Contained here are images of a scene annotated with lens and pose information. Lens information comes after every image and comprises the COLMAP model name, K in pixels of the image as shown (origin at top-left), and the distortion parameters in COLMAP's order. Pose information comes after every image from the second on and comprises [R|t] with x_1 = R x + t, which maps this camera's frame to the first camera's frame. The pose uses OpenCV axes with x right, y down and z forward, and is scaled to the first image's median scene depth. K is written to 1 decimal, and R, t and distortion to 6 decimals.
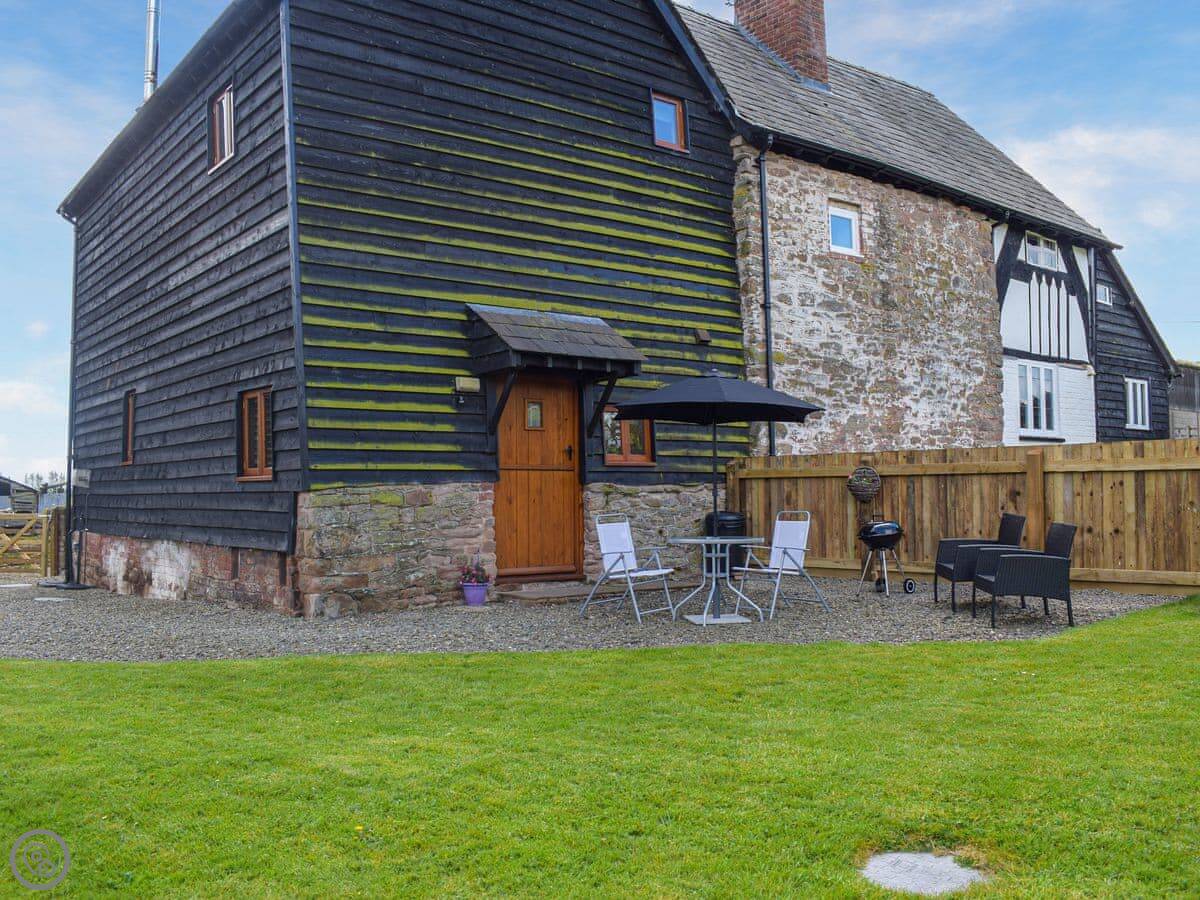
lens RADIAL K [[1077.7, 0, 580.3], [0, 1077.7, 463.2], [0, 0, 1]] dist [-0.096578, 0.014220]
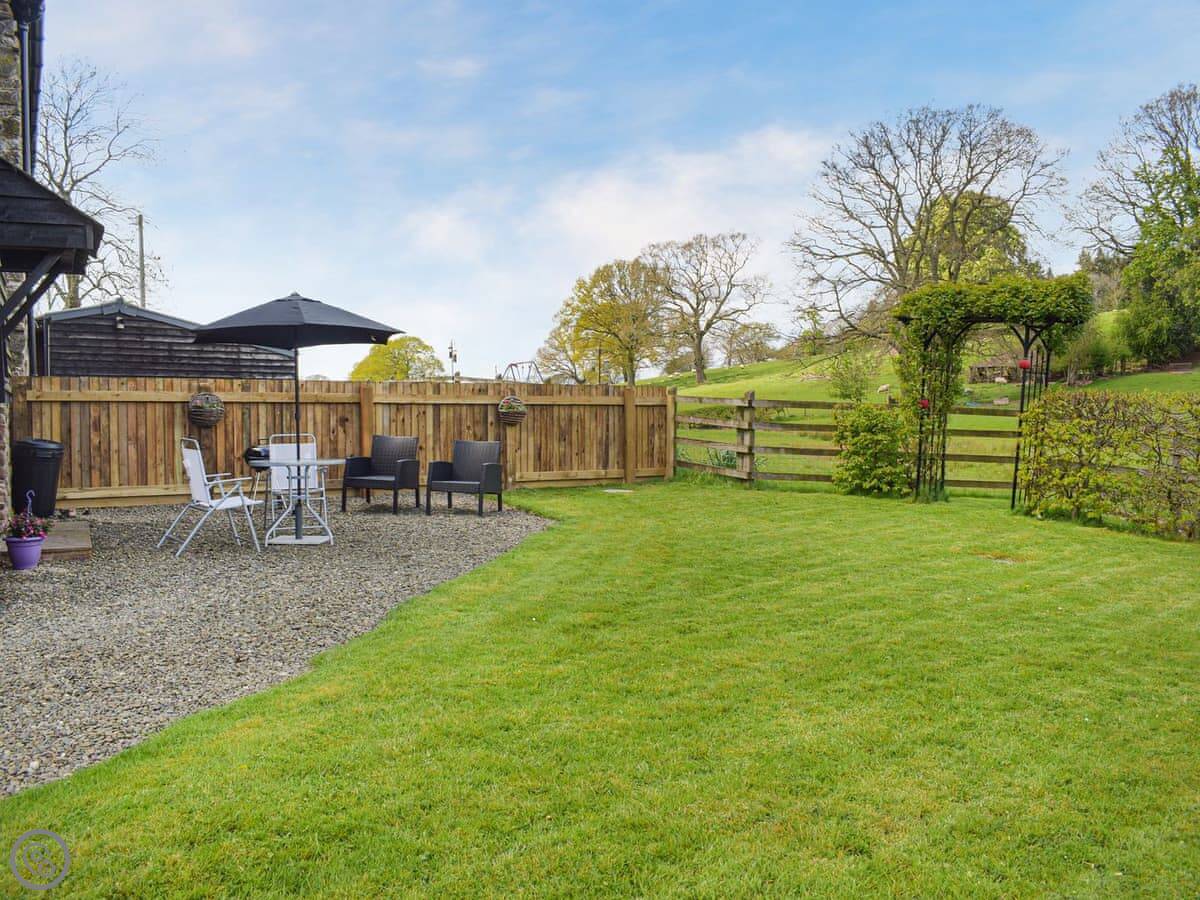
lens RADIAL K [[1080.3, 0, 600.7], [0, 1080.3, 451.9], [0, 0, 1]] dist [-0.094255, 0.007259]
pose [[0.153415, -0.023999, 0.987870, -0.754898], [-0.029882, 0.999135, 0.028913, 0.020648], [-0.987710, -0.033955, 0.152566, 0.513553]]
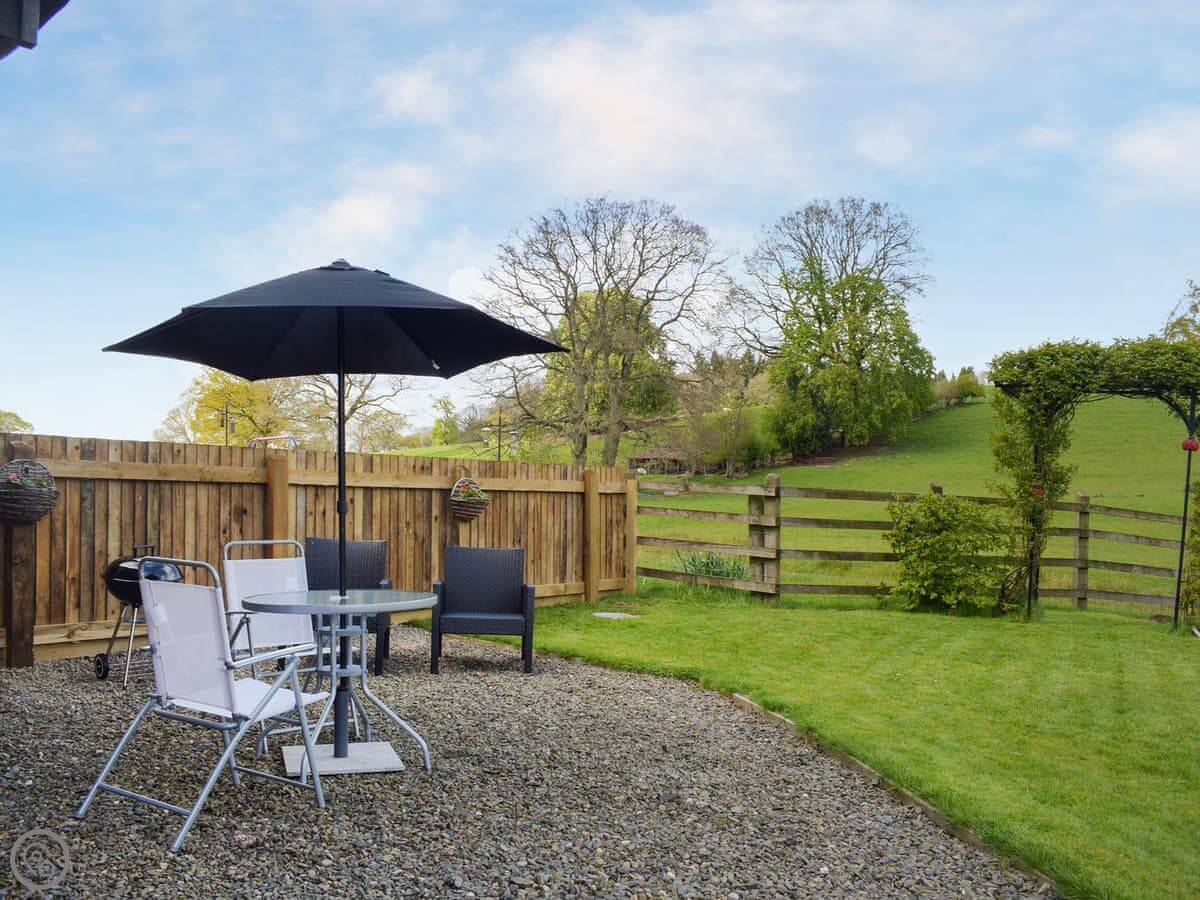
lens RADIAL K [[1077.7, 0, 580.3], [0, 1077.7, 463.2], [0, 0, 1]] dist [-0.096578, 0.014220]
pose [[-0.188513, 0.046850, 0.980953, -0.352545], [-0.033723, 0.997964, -0.054143, 0.027026], [-0.981492, -0.043287, -0.186549, 0.898385]]
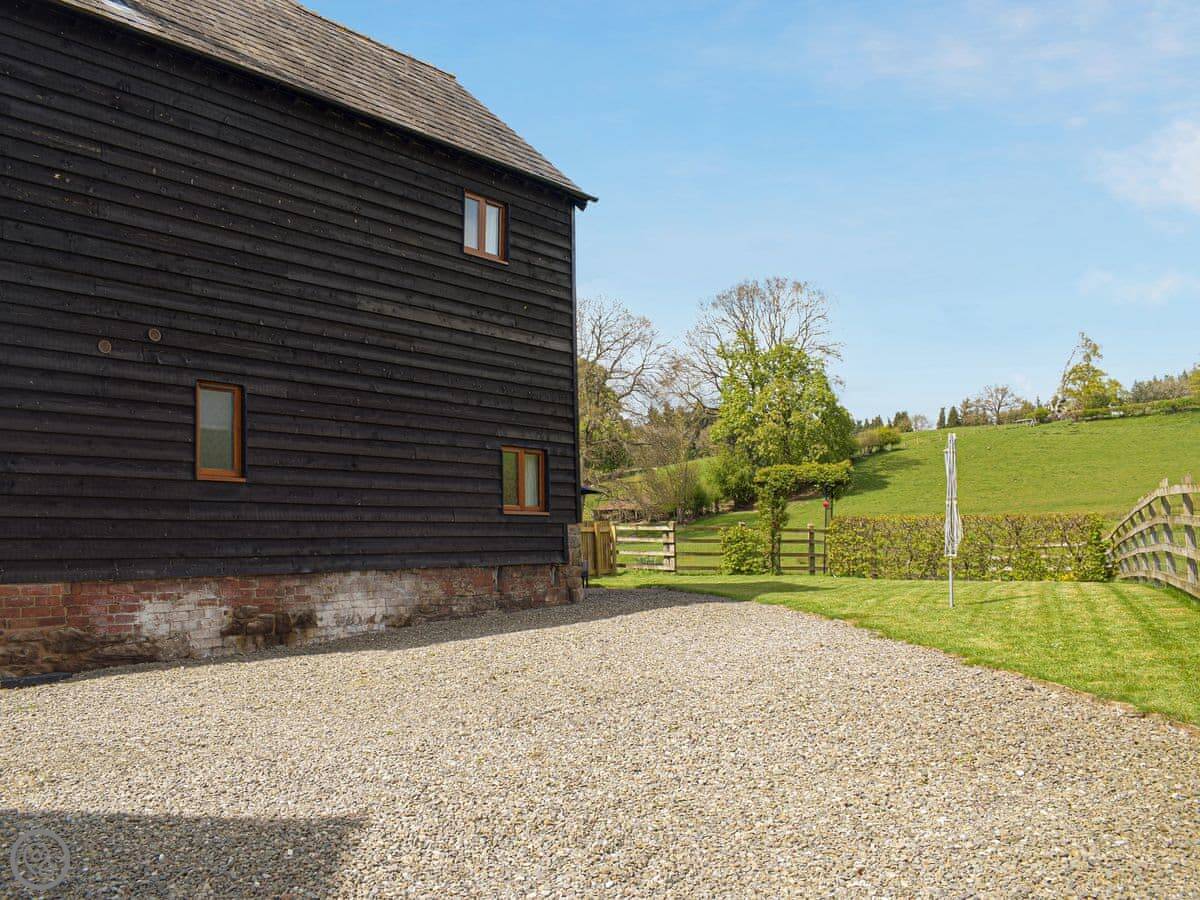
lens RADIAL K [[1106.1, 0, 593.2], [0, 1106.1, 414.8], [0, 0, 1]] dist [-0.053686, 0.005209]
pose [[-0.236728, 0.140746, 0.961328, -1.803238], [0.004973, 0.989614, -0.143662, 0.097183], [-0.971563, -0.029228, -0.234969, 1.304115]]
